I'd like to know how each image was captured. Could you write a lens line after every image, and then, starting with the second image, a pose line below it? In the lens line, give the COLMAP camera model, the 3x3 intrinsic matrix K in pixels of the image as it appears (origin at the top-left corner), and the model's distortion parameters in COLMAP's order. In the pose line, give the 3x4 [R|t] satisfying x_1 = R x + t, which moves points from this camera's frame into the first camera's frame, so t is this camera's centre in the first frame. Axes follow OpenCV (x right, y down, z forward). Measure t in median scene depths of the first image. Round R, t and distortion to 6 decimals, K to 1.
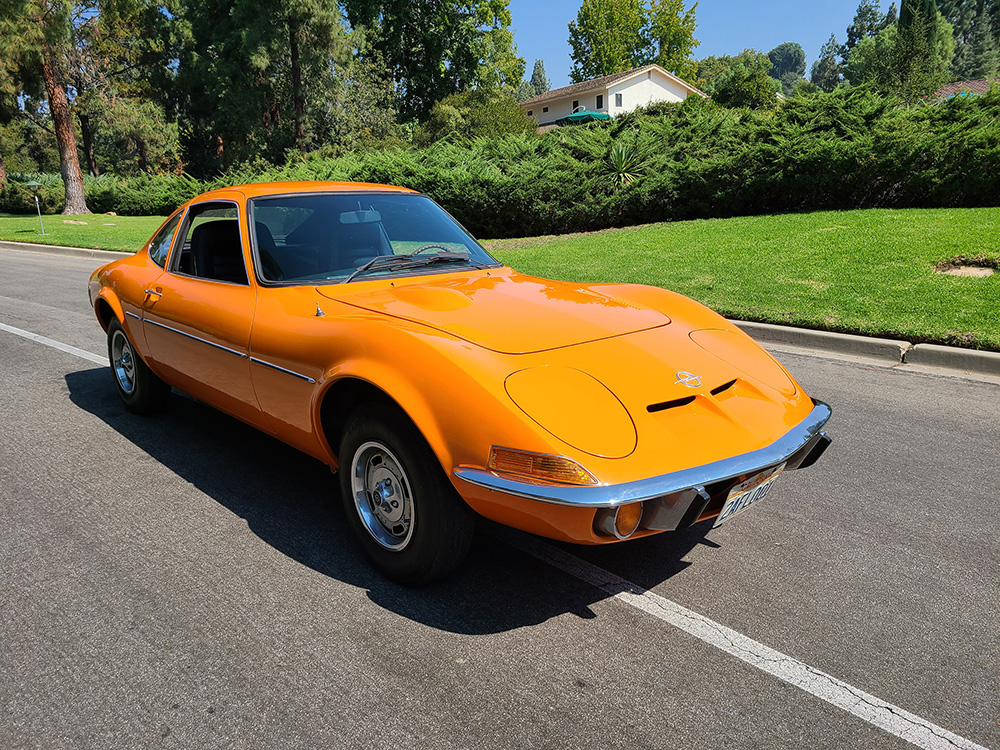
lens RADIAL K [[750.8, 0, 493.7], [0, 750.8, 375.0], [0, 0, 1]] dist [0.058330, -0.045126]
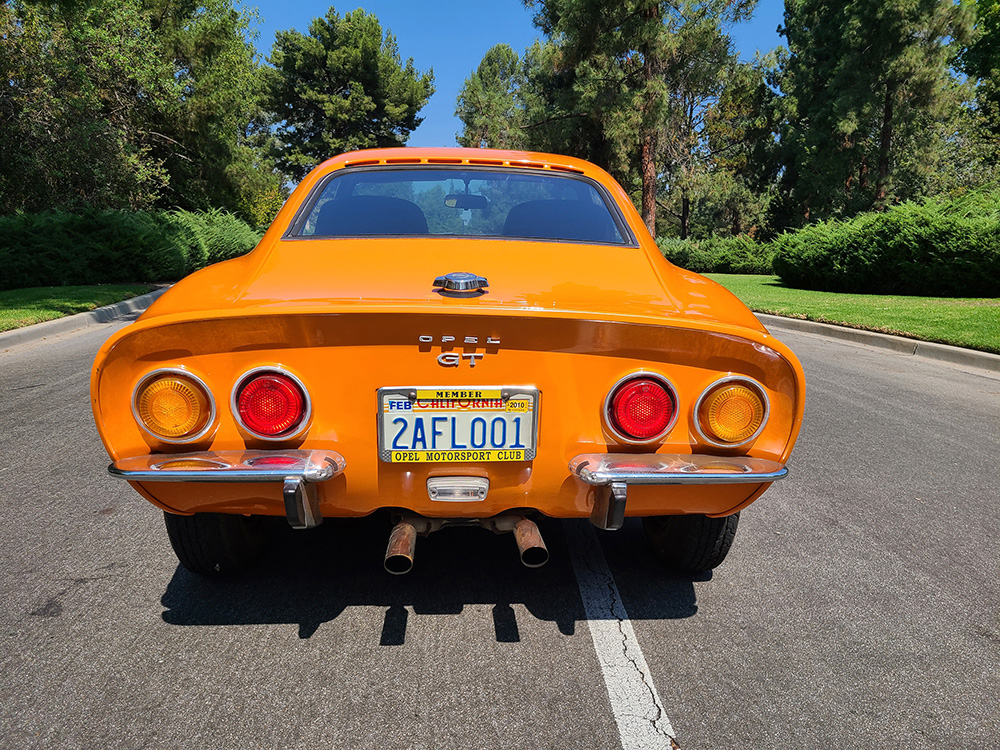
lens RADIAL K [[752.2, 0, 505.6], [0, 752.2, 370.1], [0, 0, 1]] dist [0.056001, -0.042373]
pose [[0.748925, 0.125436, -0.650674, 0.046289], [-0.185655, 0.982314, -0.024319, 0.007458], [0.636116, 0.139013, 0.758968, 0.004206]]
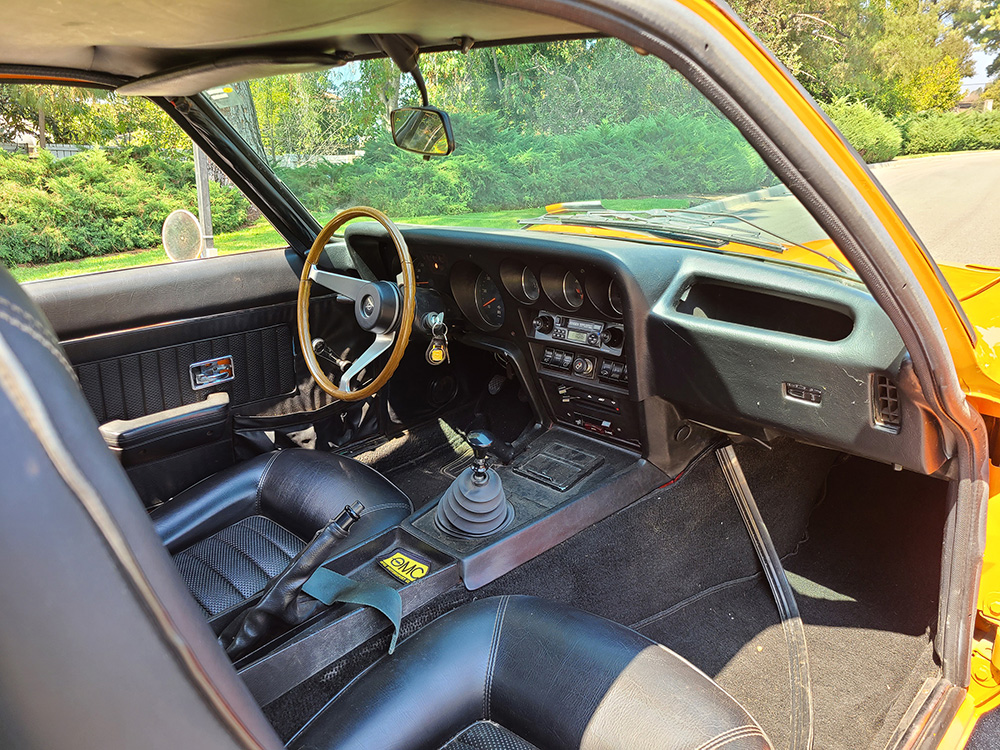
lens RADIAL K [[750.8, 0, 493.7], [0, 750.8, 375.0], [0, 0, 1]] dist [0.058330, -0.045126]
pose [[0.023722, 0.306576, -0.951550, 0.012785], [-0.237475, 0.926303, 0.292522, -0.012218], [0.971104, 0.219030, 0.094778, 0.063269]]
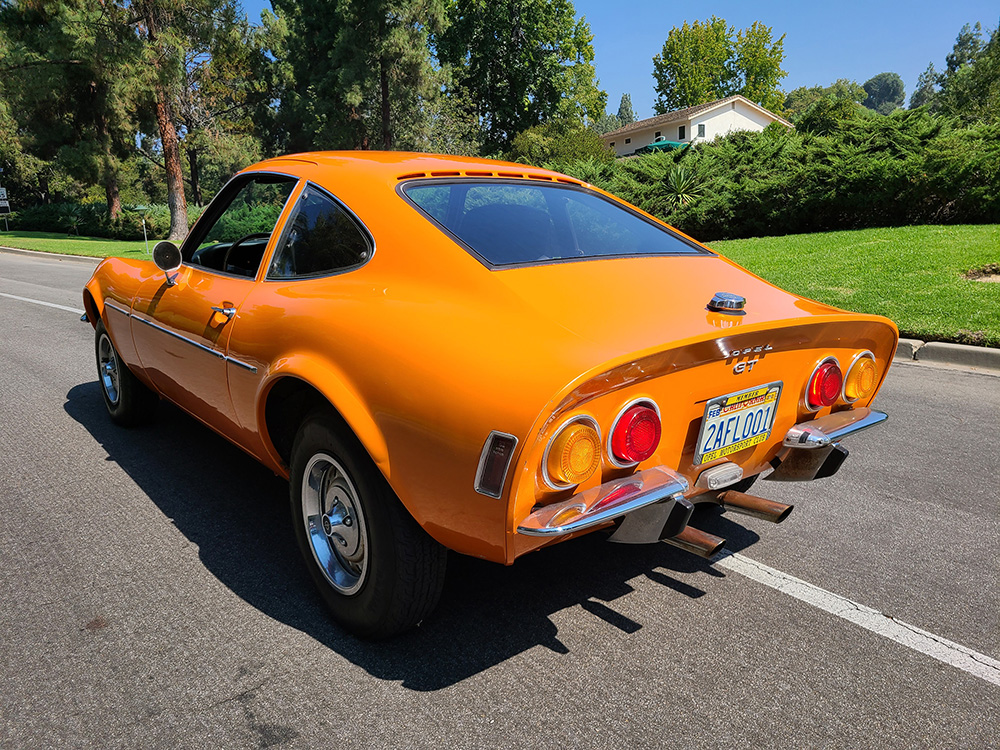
lens RADIAL K [[756.8, 0, 504.0], [0, 756.8, 370.6], [0, 0, 1]] dist [0.049269, -0.038288]
pose [[0.995103, 0.020093, -0.096775, 0.011678], [-0.024713, 0.998600, -0.046776, 0.009065], [0.095700, 0.048939, 0.994206, -0.014209]]
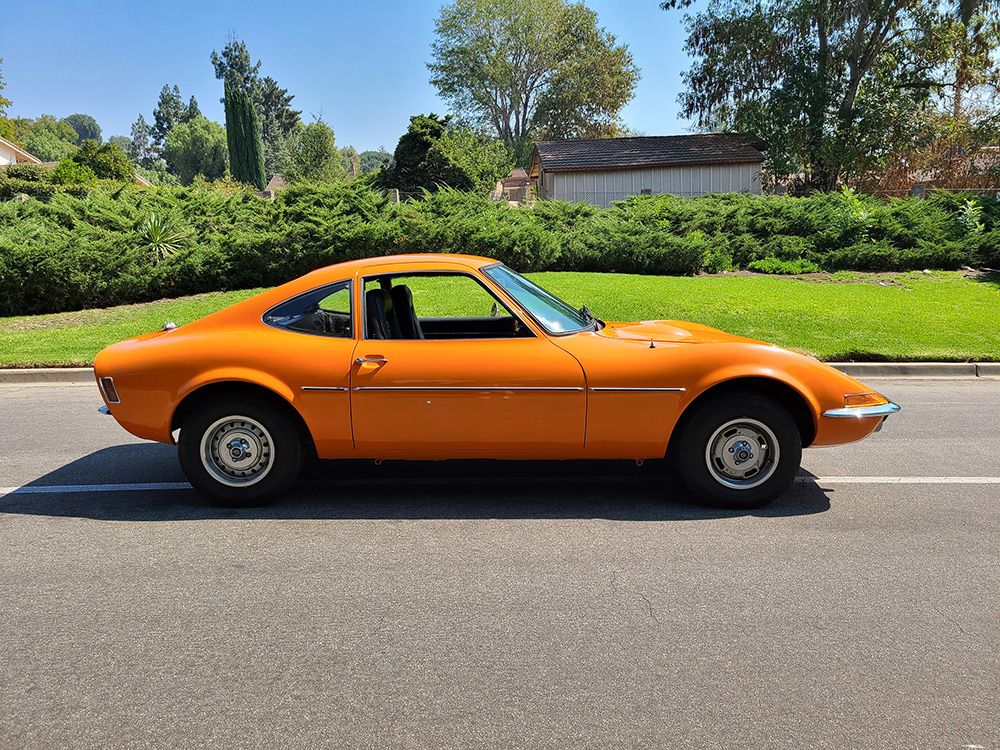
lens RADIAL K [[756.8, 0, 504.0], [0, 756.8, 370.6], [0, 0, 1]] dist [0.049269, -0.038288]
pose [[0.653171, -0.104716, 0.749935, -0.097156], [0.178664, 0.983741, -0.018249, -0.003050], [-0.735830, 0.145906, 0.661260, 0.015521]]
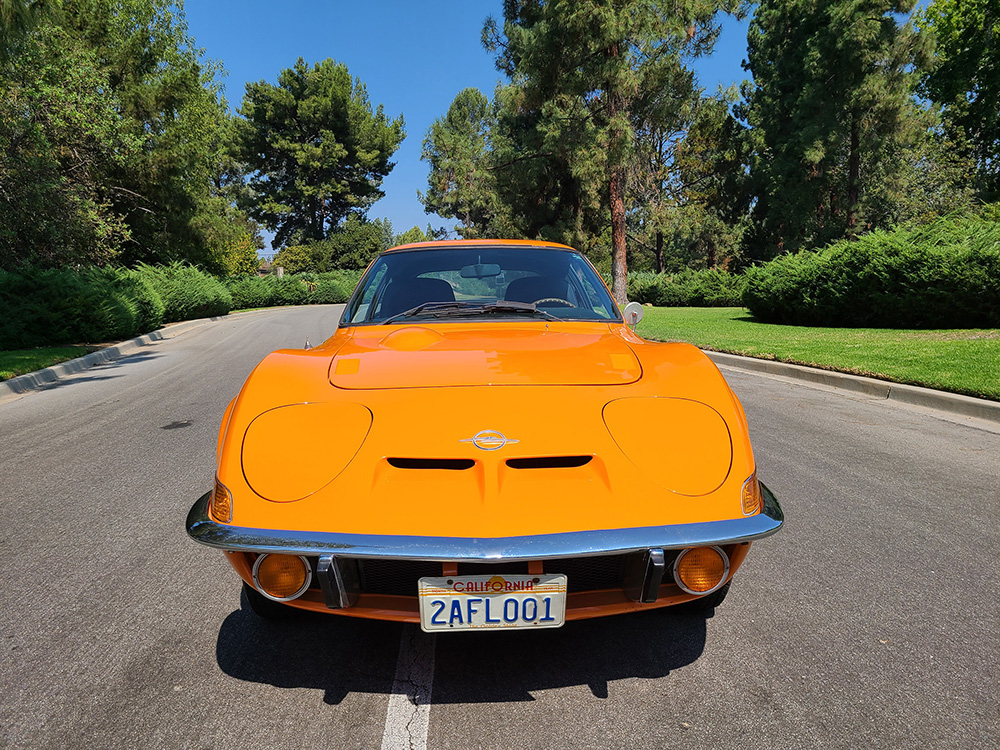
lens RADIAL K [[750.8, 0, 493.7], [0, 750.8, 375.0], [0, 0, 1]] dist [0.058330, -0.045126]
pose [[0.755110, 0.068332, -0.652028, 0.043376], [-0.147713, 0.986713, -0.067658, -0.000437], [0.638741, 0.147402, 0.755170, 0.023408]]
